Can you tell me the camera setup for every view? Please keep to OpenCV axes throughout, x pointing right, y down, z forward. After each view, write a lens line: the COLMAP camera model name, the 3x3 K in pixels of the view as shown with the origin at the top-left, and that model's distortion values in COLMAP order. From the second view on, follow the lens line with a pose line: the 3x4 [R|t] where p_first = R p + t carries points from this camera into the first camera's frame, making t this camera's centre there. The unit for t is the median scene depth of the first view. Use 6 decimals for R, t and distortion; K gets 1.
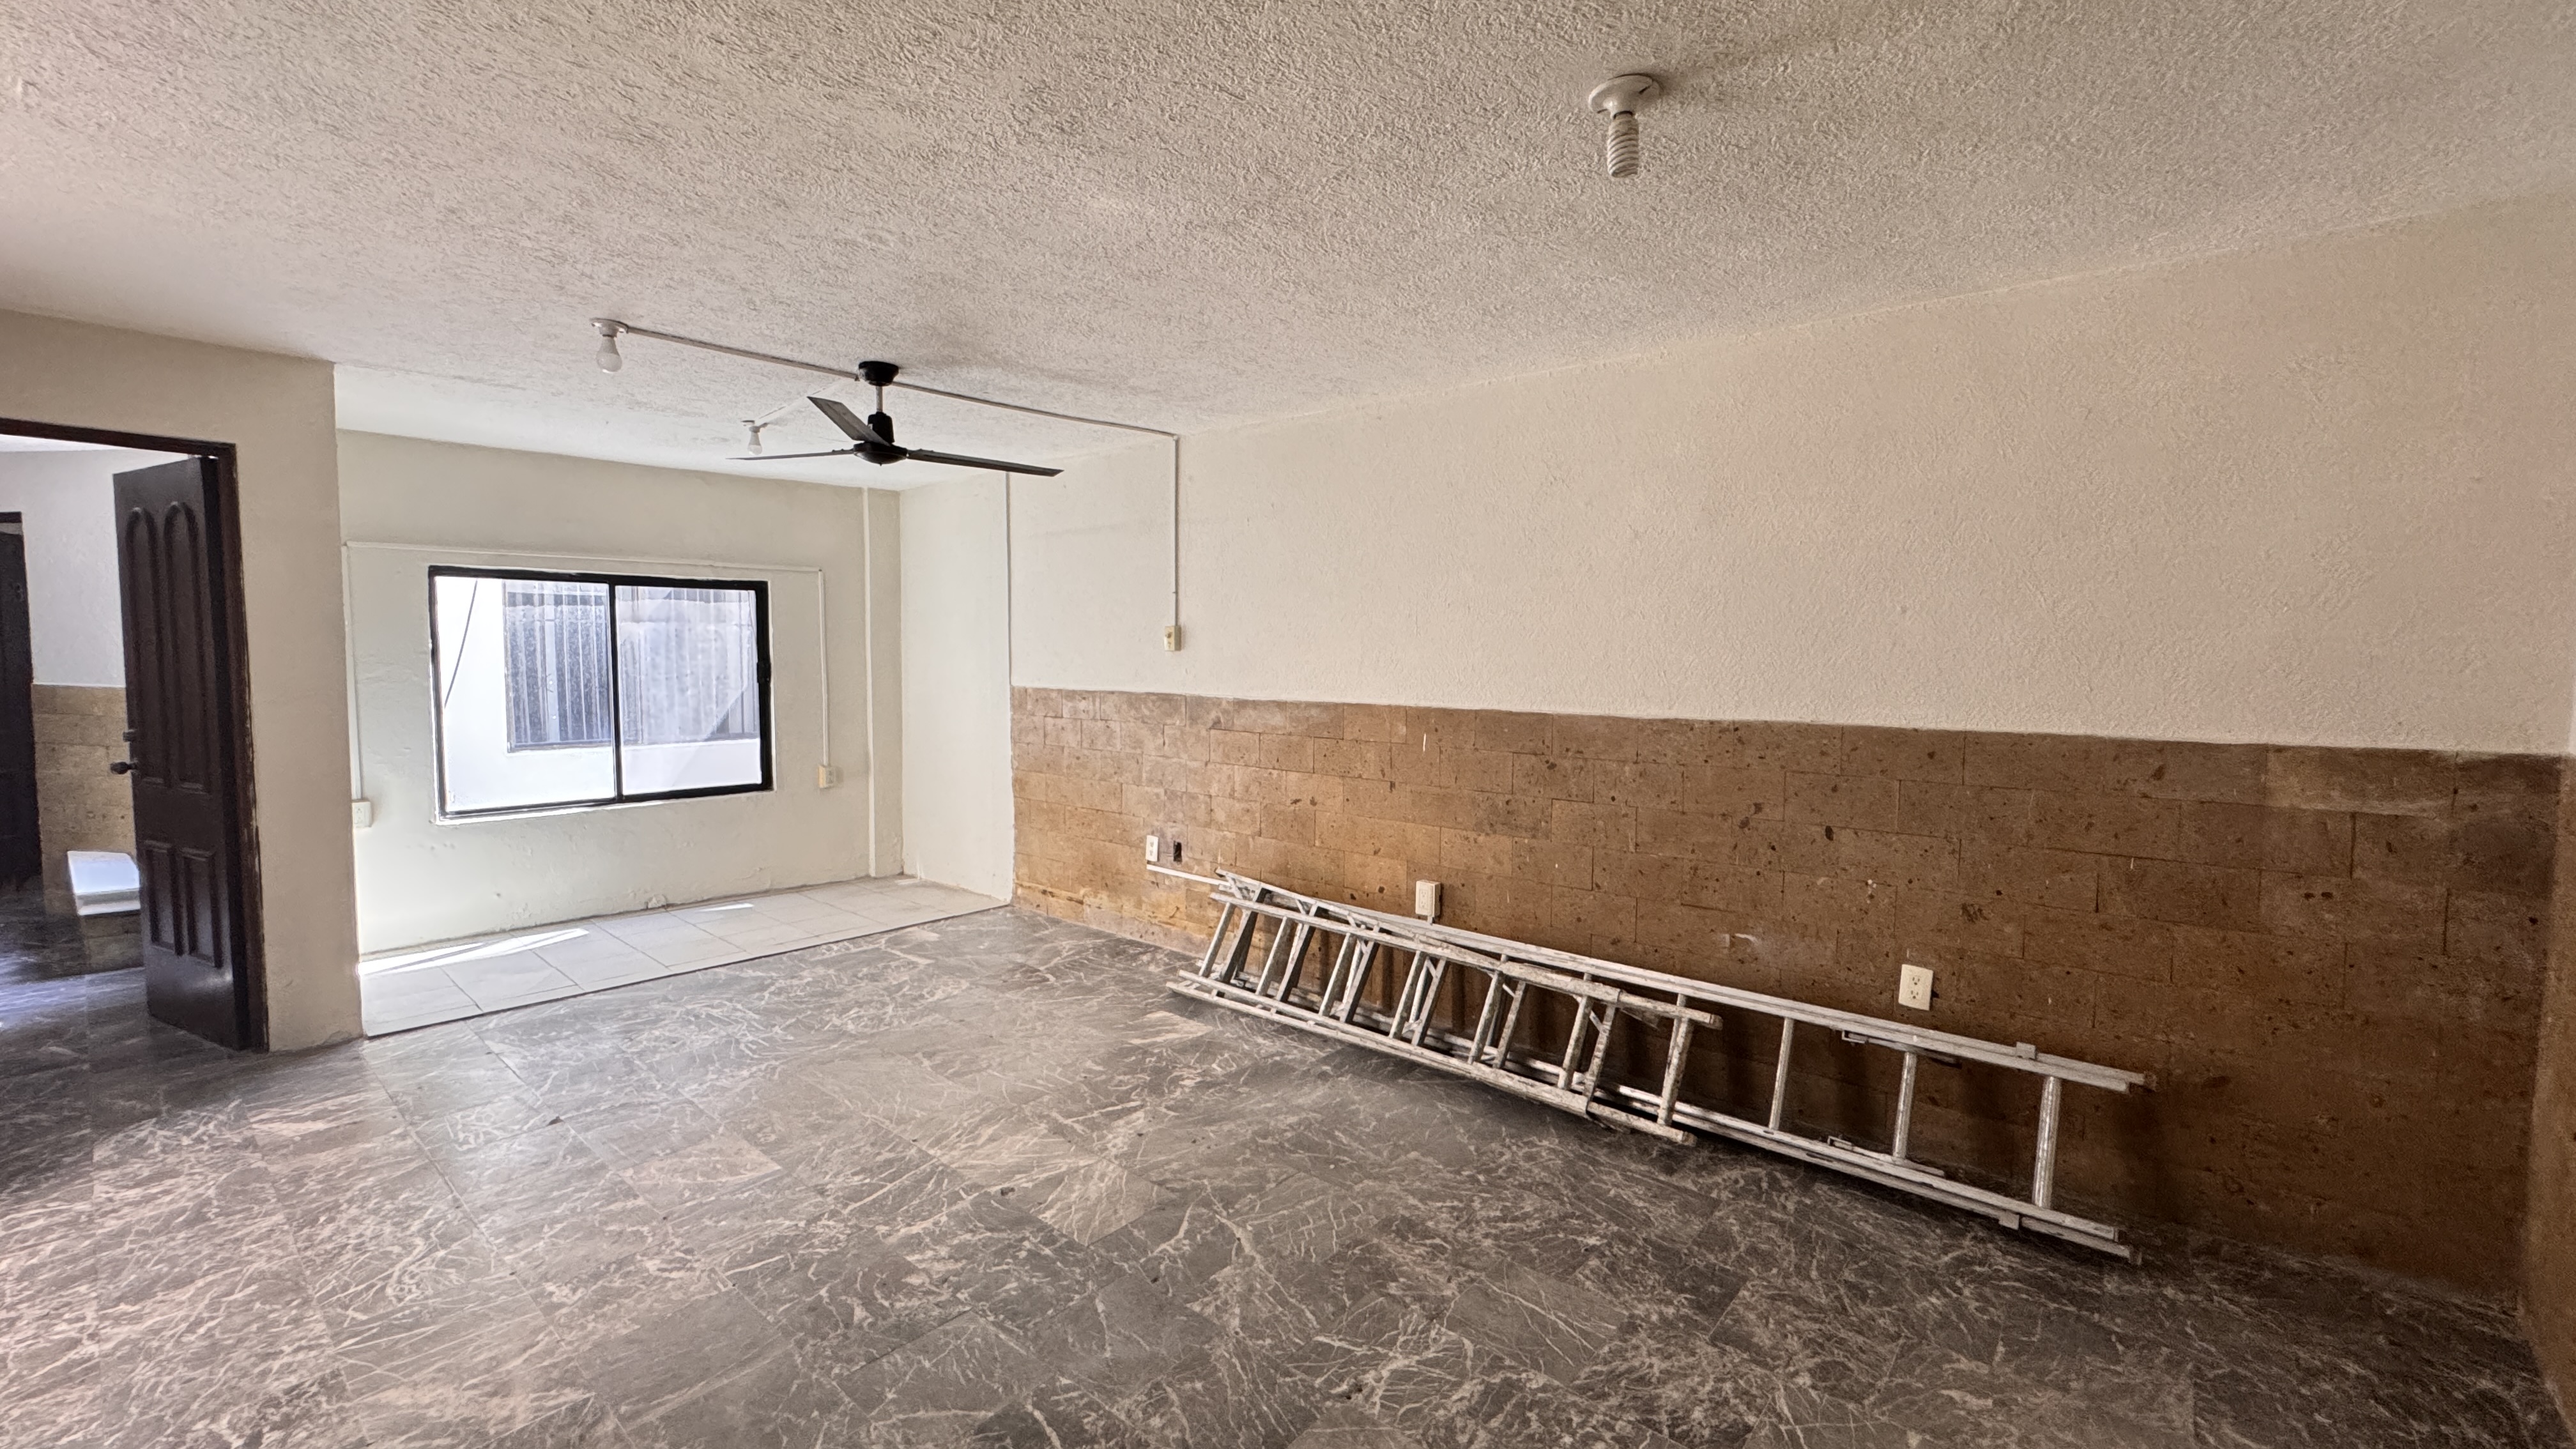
lens RADIAL K [[1028.8, 0, 1283.3], [0, 1028.8, 739.2], [0, 0, 1]] dist [-0.010112, 0.001796]
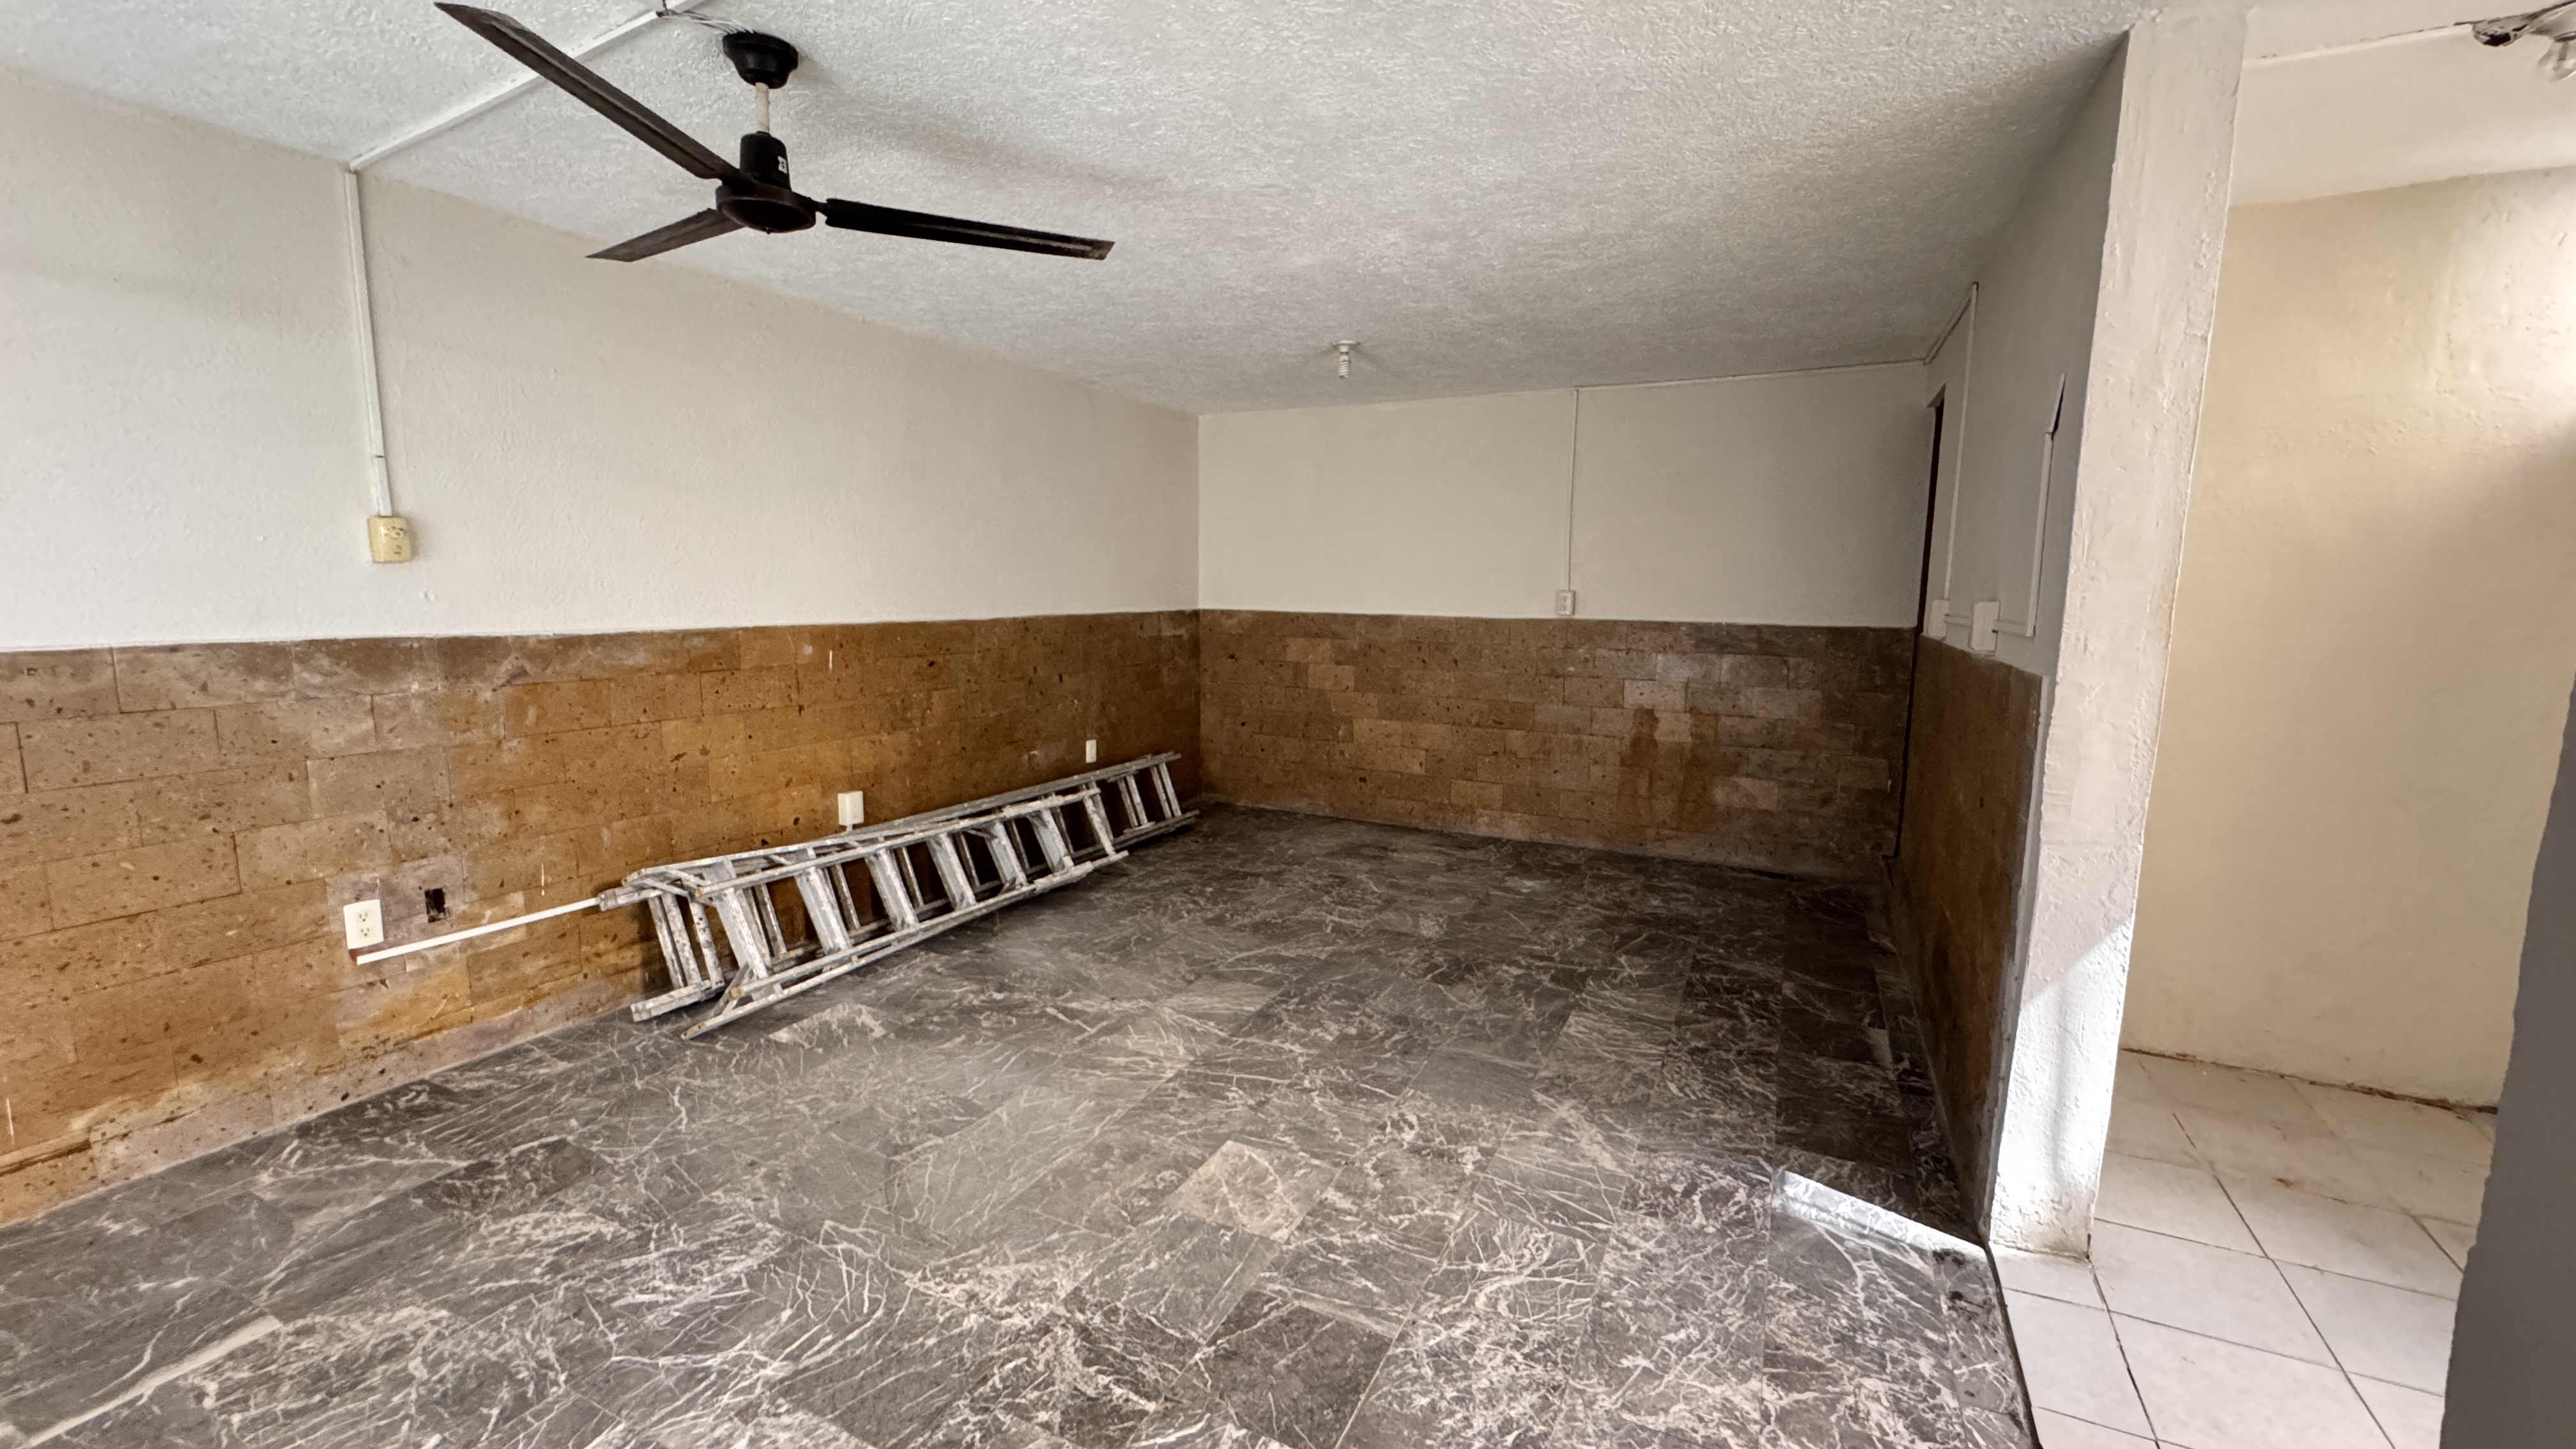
lens RADIAL K [[1028.8, 0, 1279.4], [0, 1028.8, 718.8], [0, 0, 1]] dist [-0.010112, 0.001796]
pose [[-0.233977, -0.139329, 0.962207, -1.175640], [0.068564, 0.984850, 0.159280, -0.087332], [-0.969822, 0.103240, -0.220879, 0.985701]]
